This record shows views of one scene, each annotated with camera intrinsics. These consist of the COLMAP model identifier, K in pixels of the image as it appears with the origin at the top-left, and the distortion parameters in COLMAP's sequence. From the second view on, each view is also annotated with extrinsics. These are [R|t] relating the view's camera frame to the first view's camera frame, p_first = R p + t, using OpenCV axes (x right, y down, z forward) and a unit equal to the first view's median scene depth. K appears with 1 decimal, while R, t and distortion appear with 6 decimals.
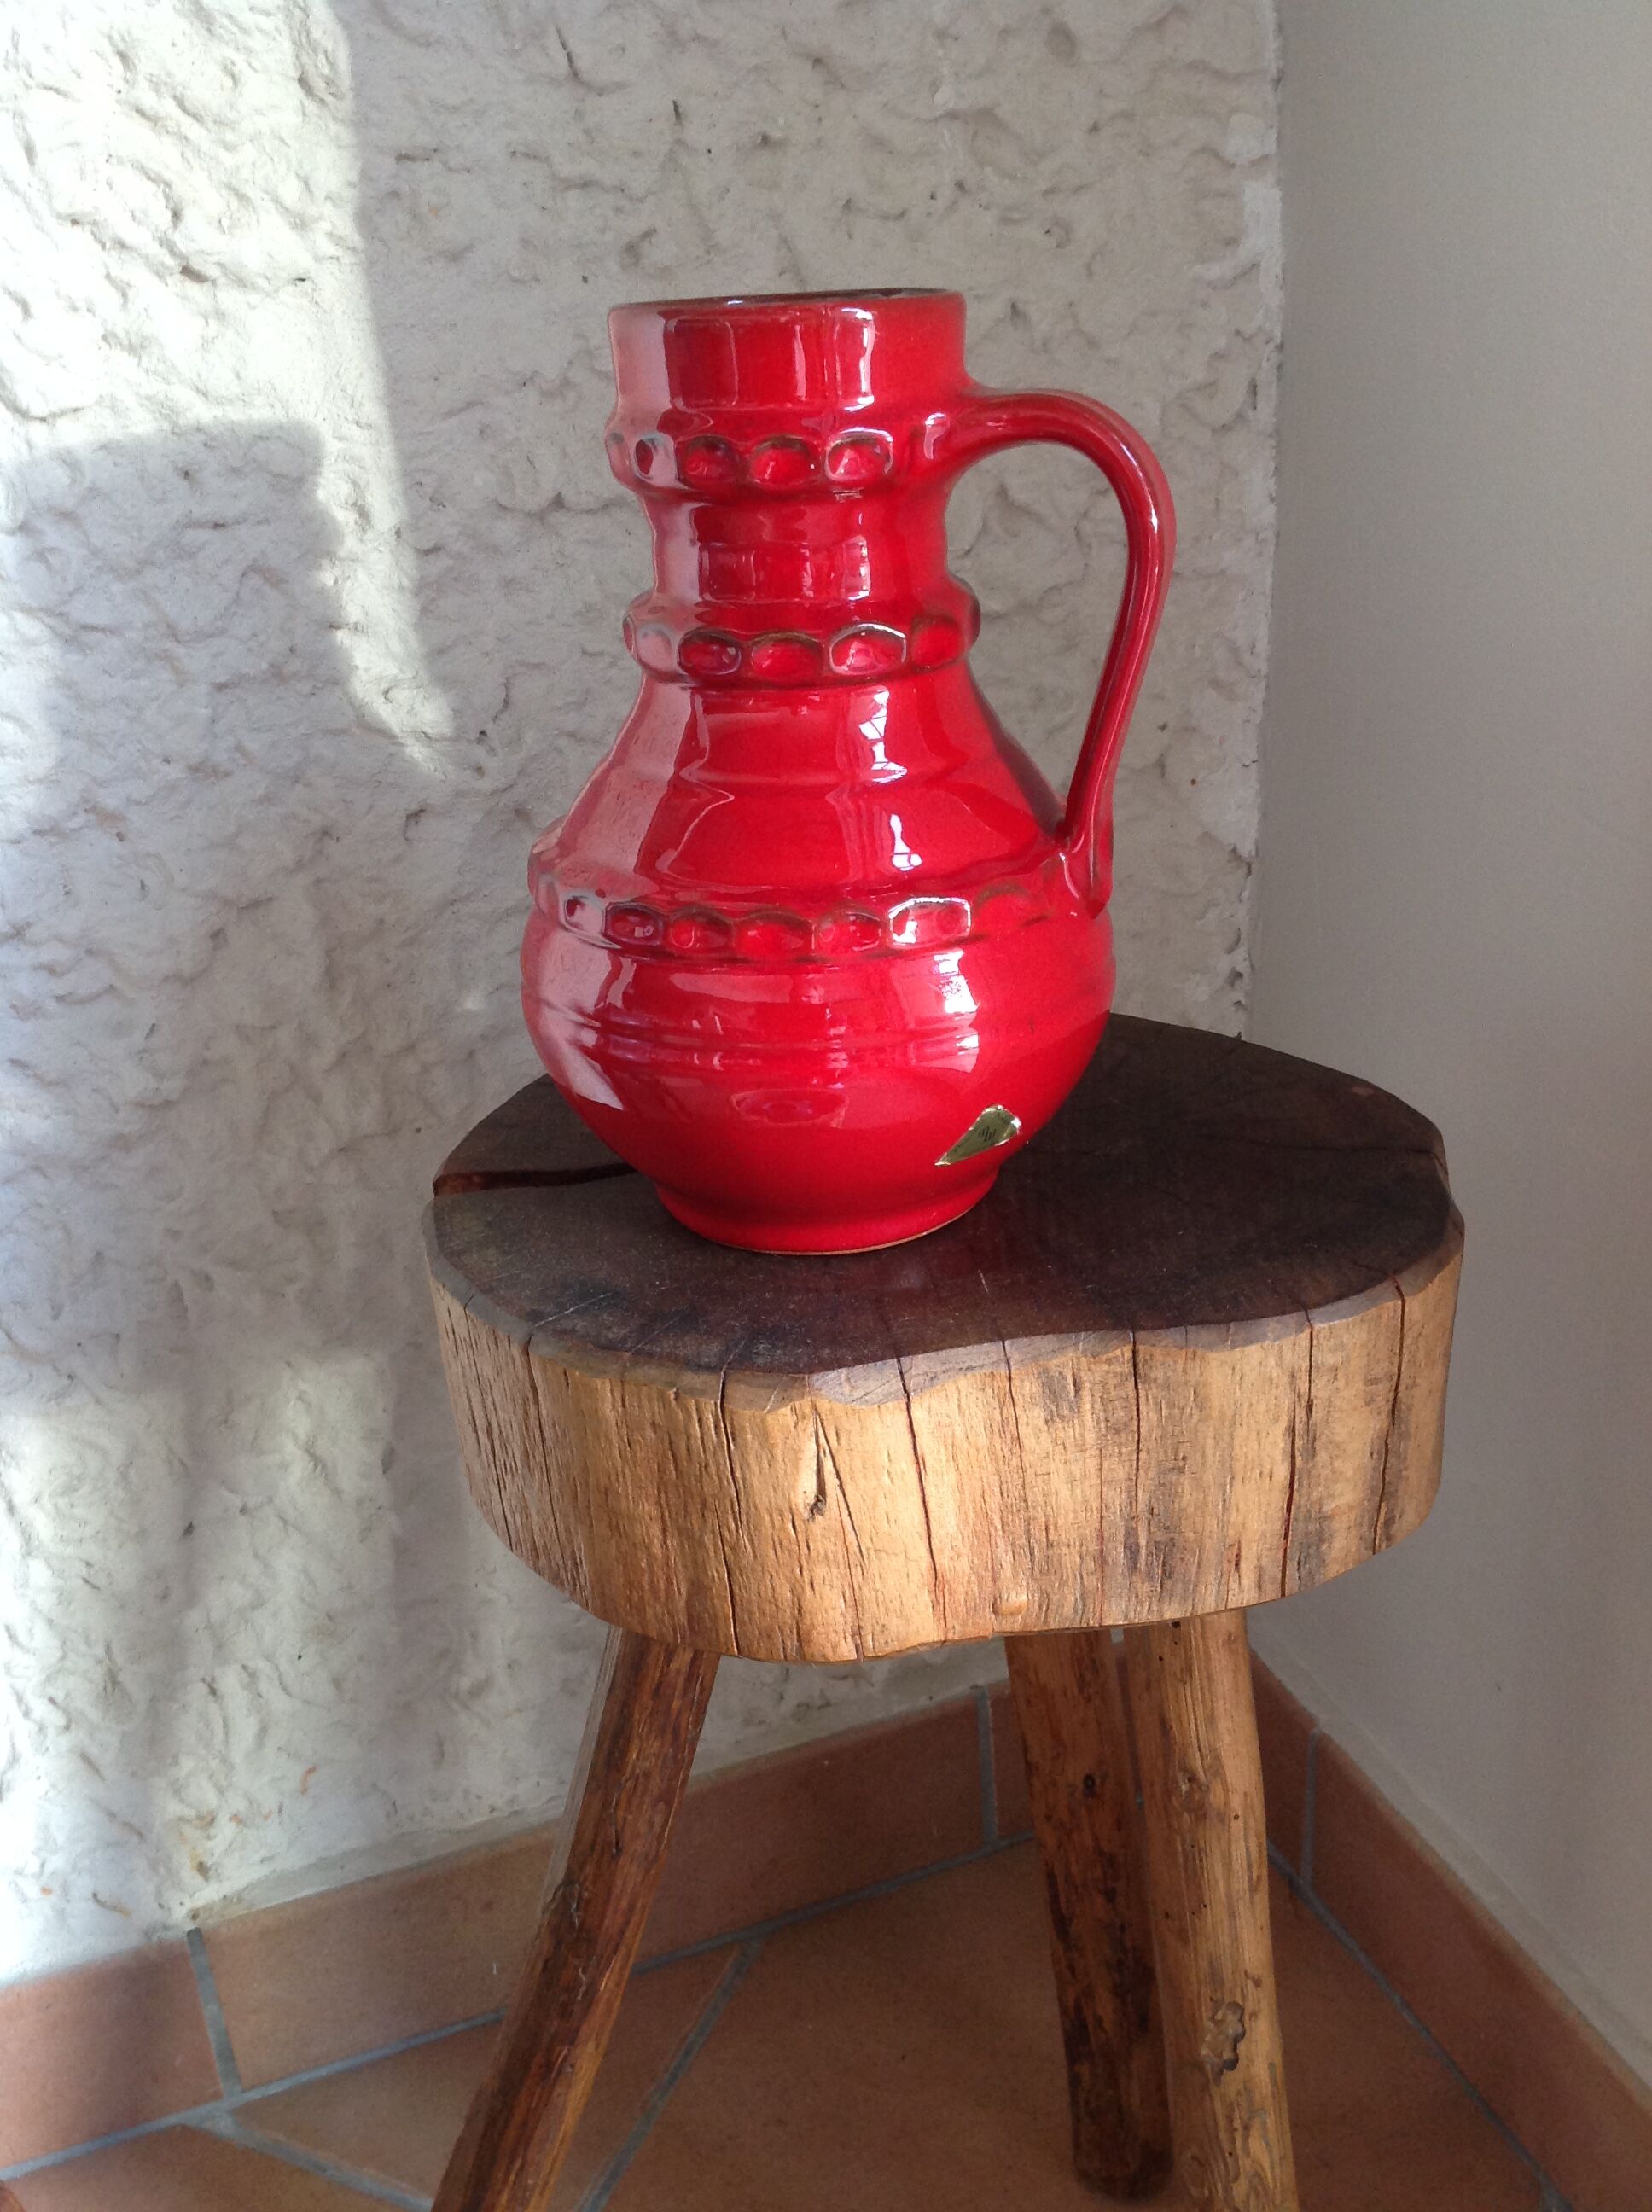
lens RADIAL K [[2129.0, 0, 826.0], [0, 2129.0, 1106.0], [0, 0, 1]] dist [0.131988, -0.297265]
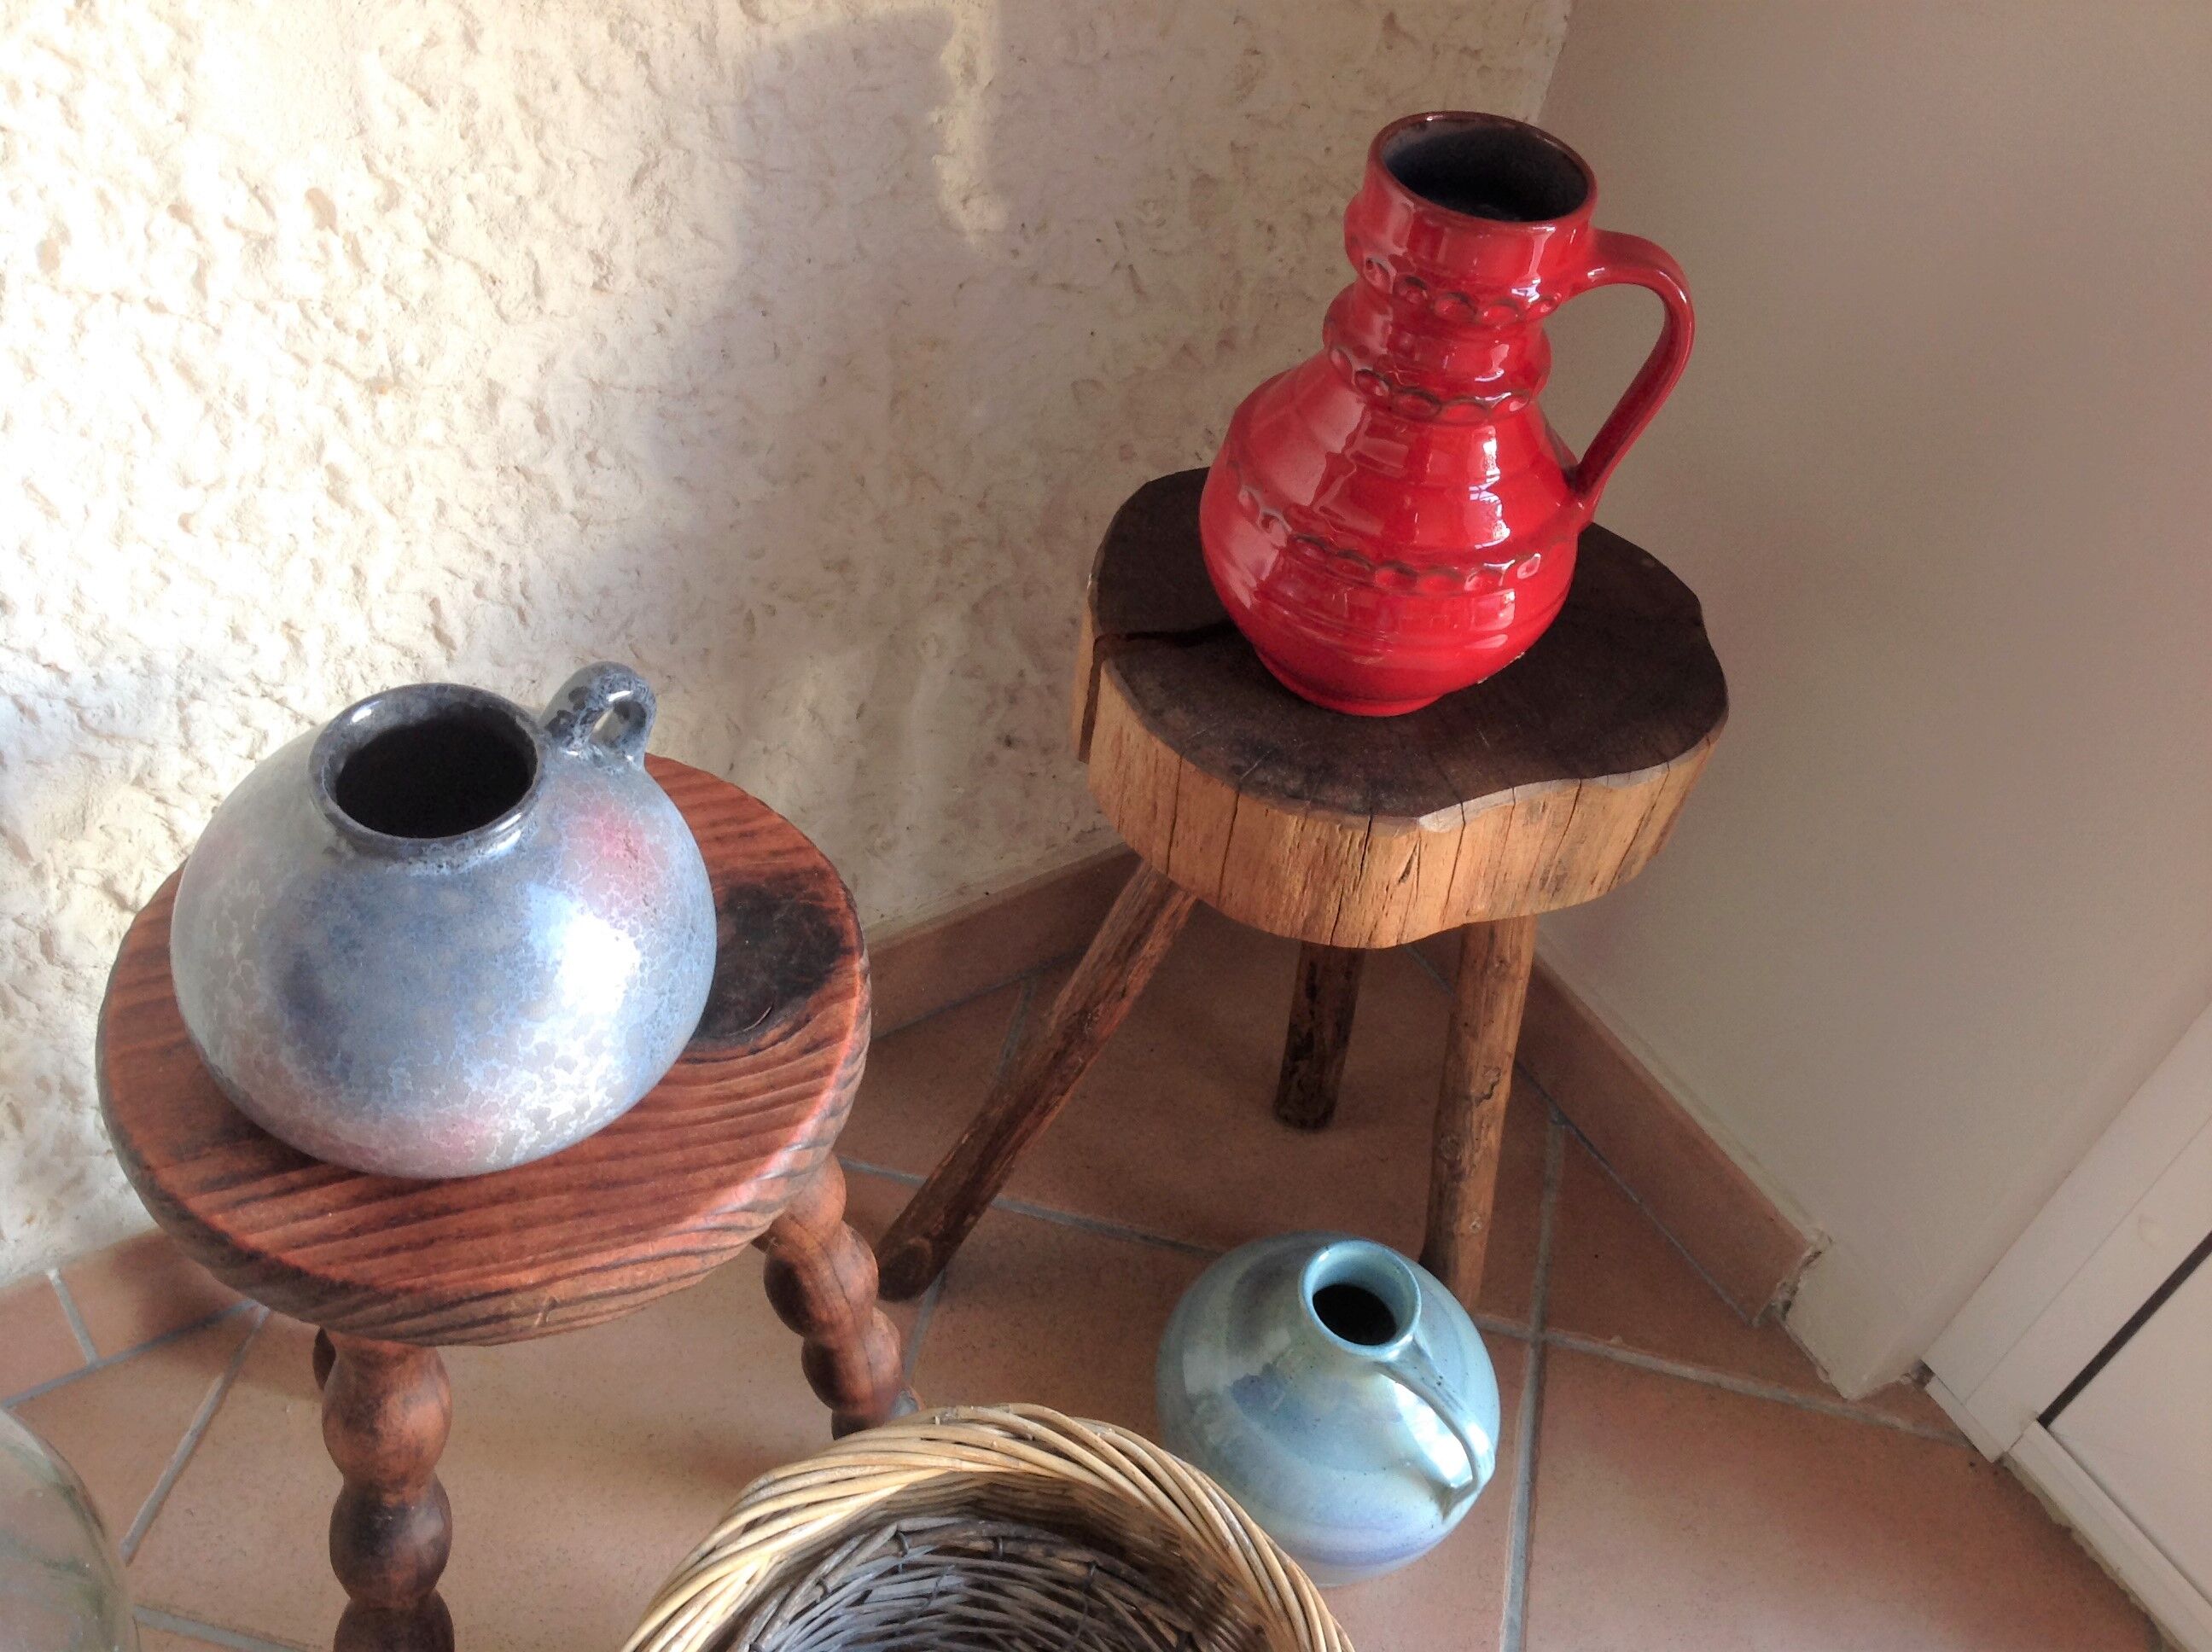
lens RADIAL K [[2220.2, 0, 1049.6], [0, 2220.2, 823.2], [0, 0, 1]] dist [0.130791, -0.288706]
pose [[0.962842, -0.043938, 0.266467, -0.546826], [-0.067833, 0.915700, 0.396096, -0.398470], [-0.261408, -0.399453, 0.878694, -0.367855]]
